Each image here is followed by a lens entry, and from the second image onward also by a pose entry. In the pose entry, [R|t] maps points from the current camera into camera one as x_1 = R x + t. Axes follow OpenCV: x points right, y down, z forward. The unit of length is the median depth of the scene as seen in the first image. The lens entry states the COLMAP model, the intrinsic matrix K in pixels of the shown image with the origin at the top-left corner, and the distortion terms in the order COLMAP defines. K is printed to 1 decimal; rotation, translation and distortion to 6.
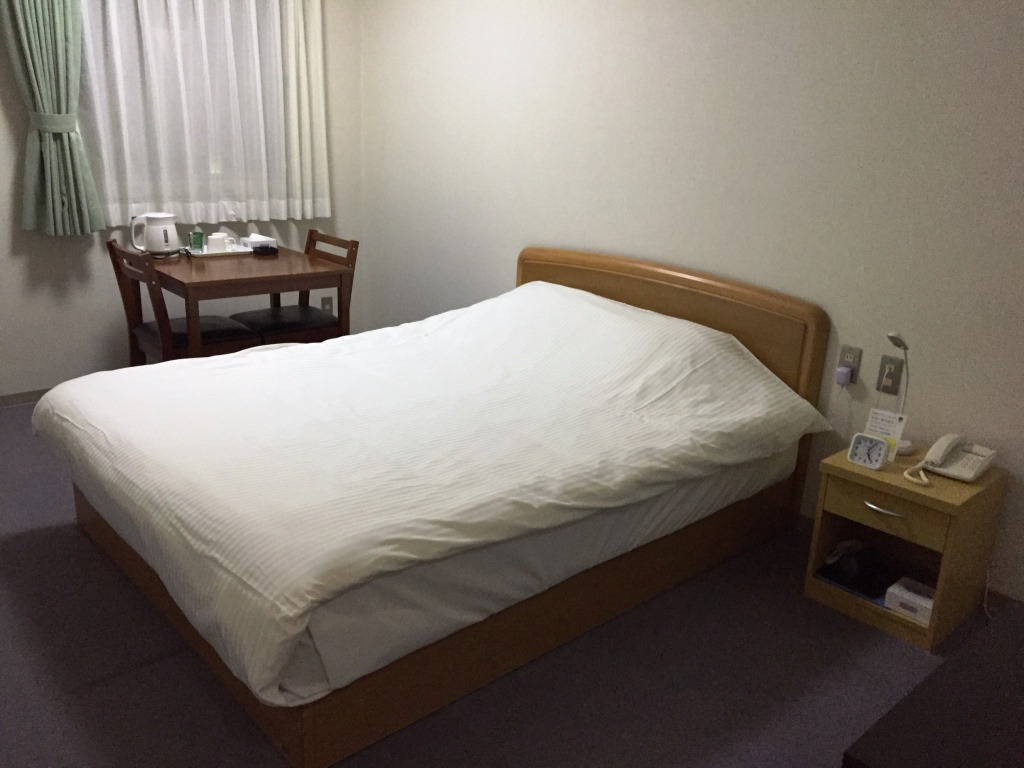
lens RADIAL K [[854.7, 0, 512.0], [0, 854.7, 384.0], [0, 0, 1]] dist [0.003324, 0.001067]
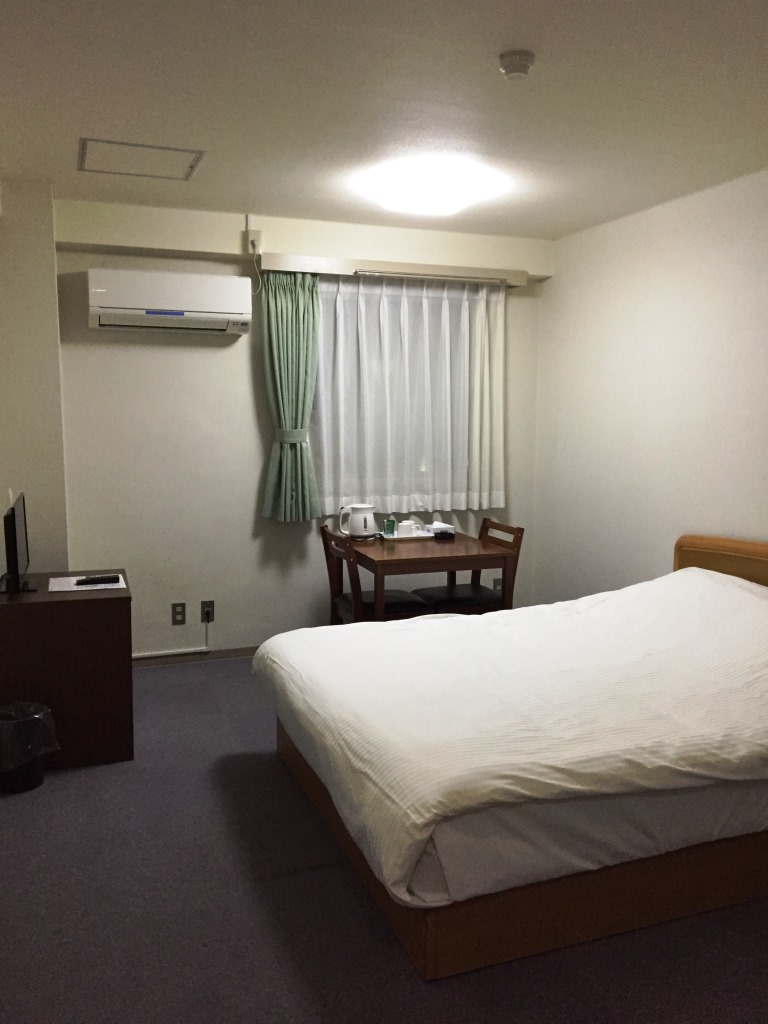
lens RADIAL K [[854.7, 0, 384.0], [0, 854.7, 512.0], [0, 0, 1]] dist [0.003324, 0.001067]
pose [[0.929592, -0.000275, -0.368590, 0.072547], [-0.069380, 0.981994, -0.175711, 0.025119], [0.362002, 0.188912, 0.912835, -0.108517]]
